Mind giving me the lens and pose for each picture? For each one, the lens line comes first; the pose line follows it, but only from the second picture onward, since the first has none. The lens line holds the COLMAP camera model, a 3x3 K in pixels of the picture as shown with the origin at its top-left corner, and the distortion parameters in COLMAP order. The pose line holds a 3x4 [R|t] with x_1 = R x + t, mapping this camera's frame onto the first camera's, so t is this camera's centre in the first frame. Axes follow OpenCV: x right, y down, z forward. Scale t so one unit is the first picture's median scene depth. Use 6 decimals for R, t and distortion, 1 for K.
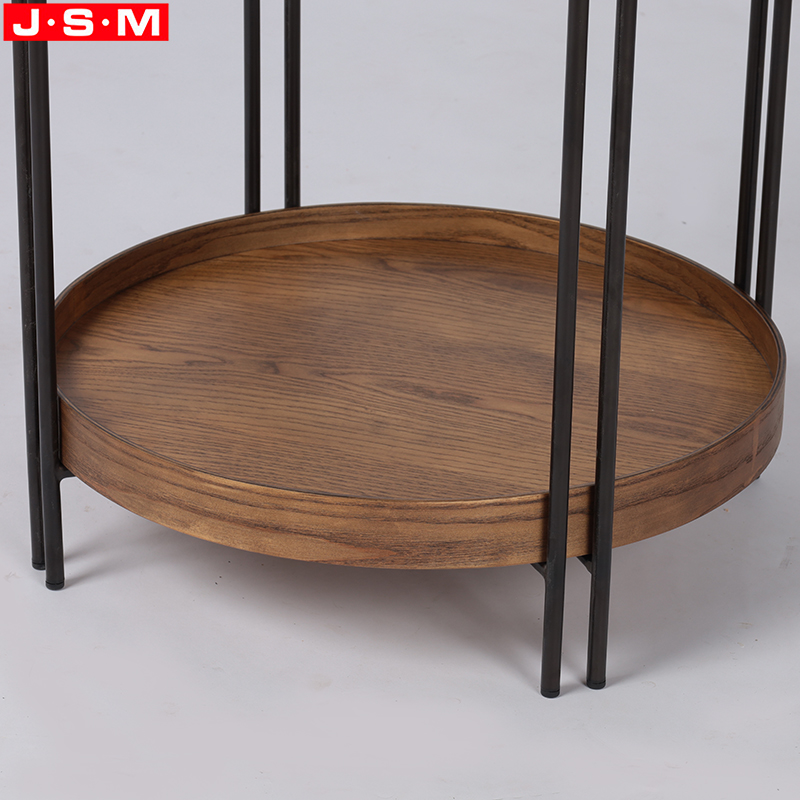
lens RADIAL K [[3235.2, 0, 400.1], [0, 3235.2, 320.8], [0, 0, 1]] dist [-0.035209, 0.198210]
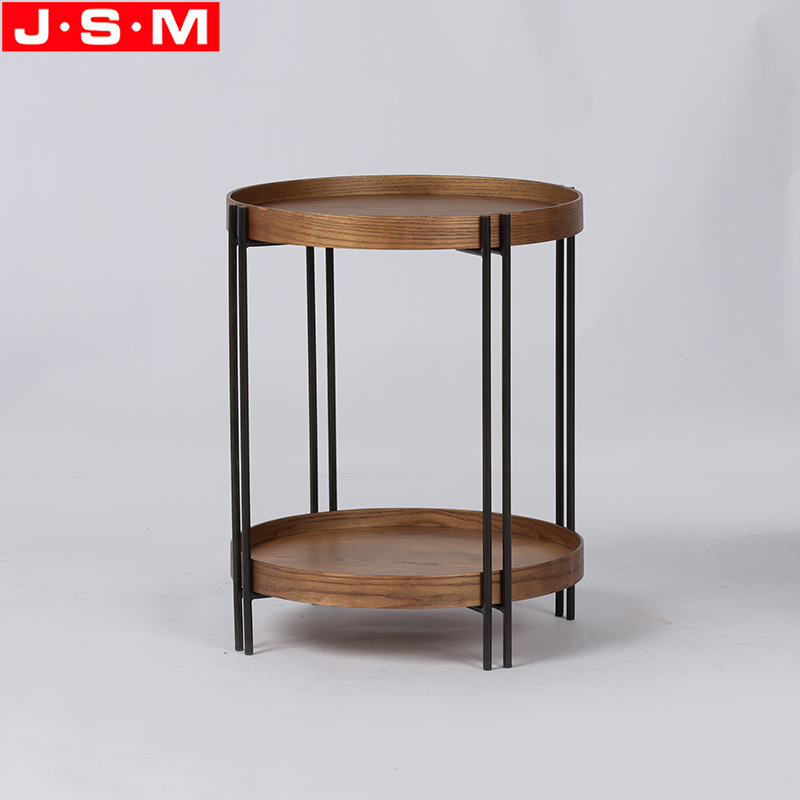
lens RADIAL K [[3562.3, 0, 400.0], [0, 3562.3, 400.0], [0, 0, 1]] dist [-0.078087, -2.575852]
pose [[0.995857, -0.042261, 0.080518, -0.198326], [0.060261, 0.969811, -0.236295, 0.501040], [-0.068101, 0.240168, 0.968340, -1.370756]]
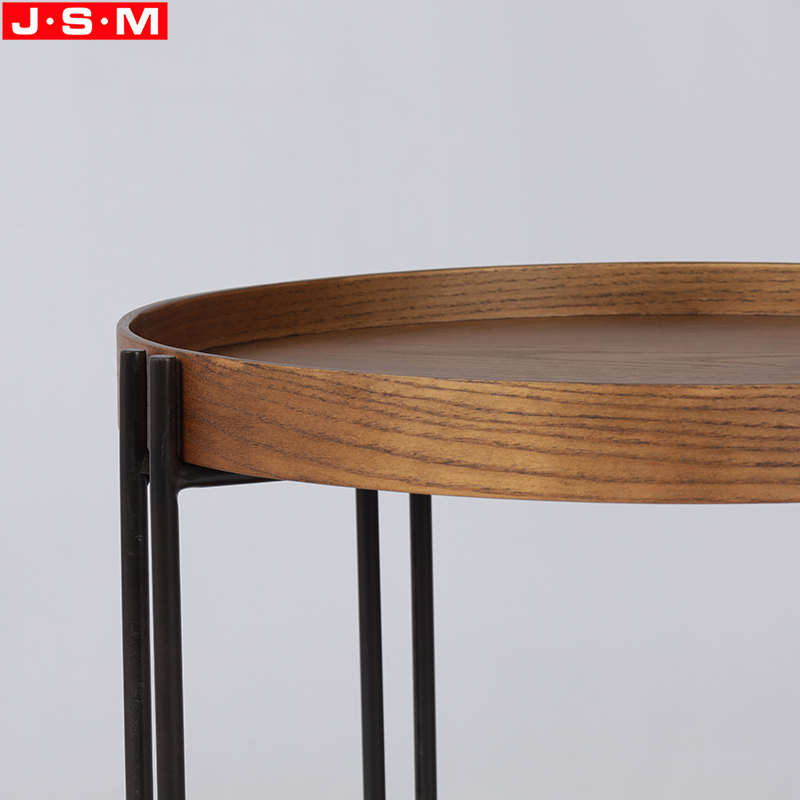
lens RADIAL K [[3375.7, 0, 255.7], [0, 3375.7, 400.1], [0, 0, 1]] dist [0.099705, -2.631011]
pose [[0.997676, -0.048671, 0.047681, -0.119738], [0.059996, 0.959220, -0.276220, 0.001612], [-0.032293, 0.278439, 0.959911, 0.268118]]
